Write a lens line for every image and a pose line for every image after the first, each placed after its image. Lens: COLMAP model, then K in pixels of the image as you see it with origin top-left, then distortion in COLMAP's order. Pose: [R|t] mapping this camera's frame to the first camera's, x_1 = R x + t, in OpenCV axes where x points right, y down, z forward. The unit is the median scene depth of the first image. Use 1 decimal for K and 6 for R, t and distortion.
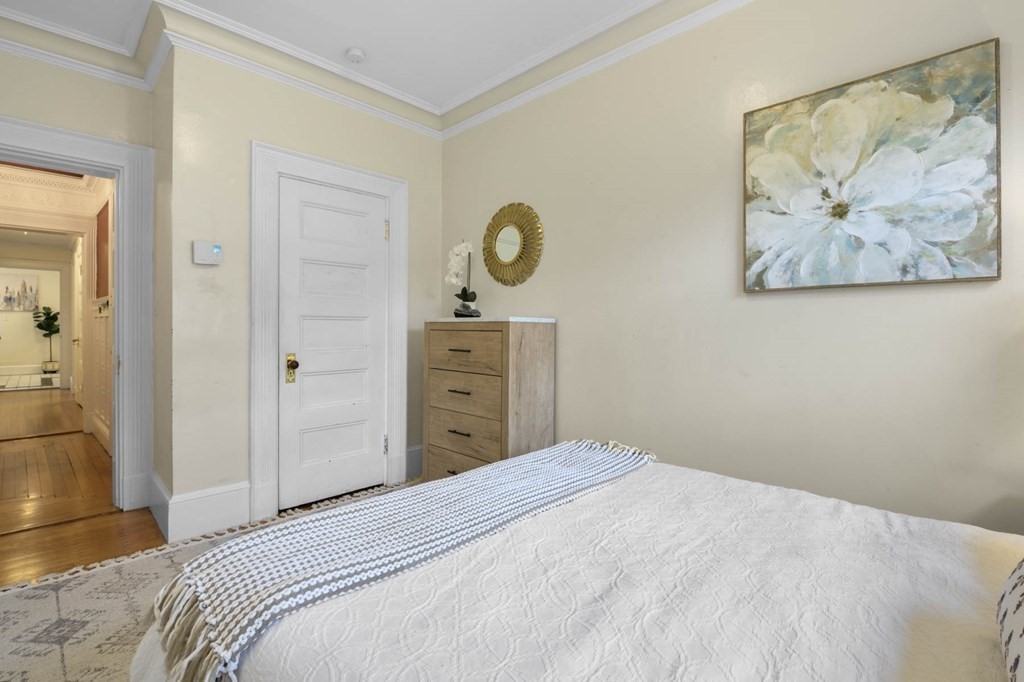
lens RADIAL K [[461.7, 0, 515.6], [0, 461.7, 337.4], [0, 0, 1]] dist [-0.014006, 0.001558]
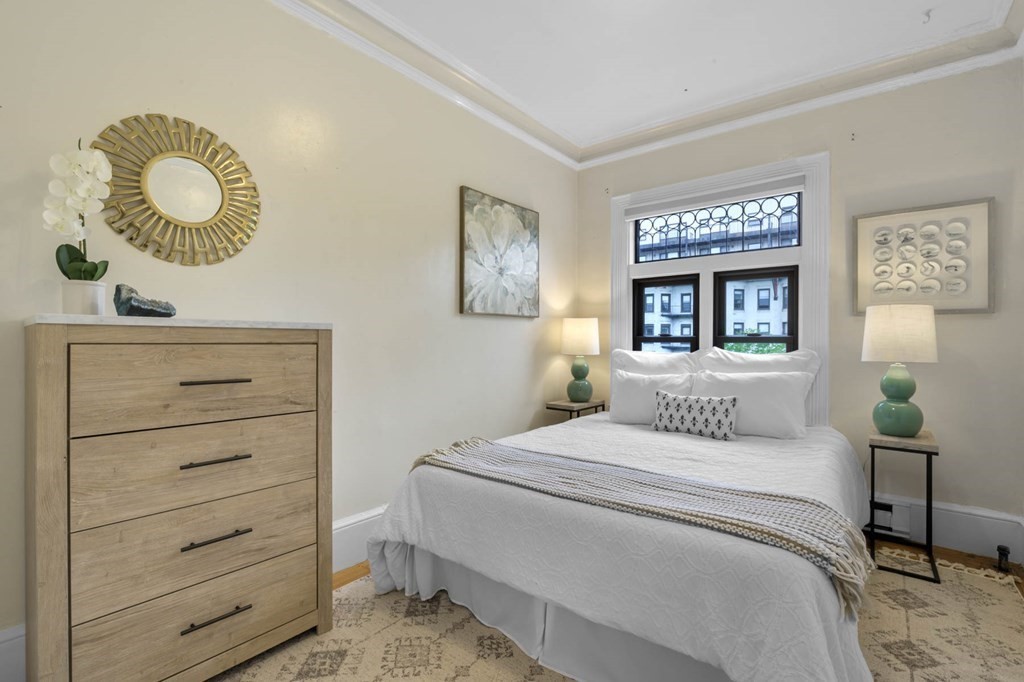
lens RADIAL K [[461.7, 0, 504.4], [0, 461.7, 338.2], [0, 0, 1]] dist [-0.014006, 0.001558]
pose [[-0.069425, -0.007473, 0.997559, -1.014965], [0.007187, 0.999942, 0.007991, -0.035969], [-0.997561, 0.007725, -0.069368, 1.079771]]
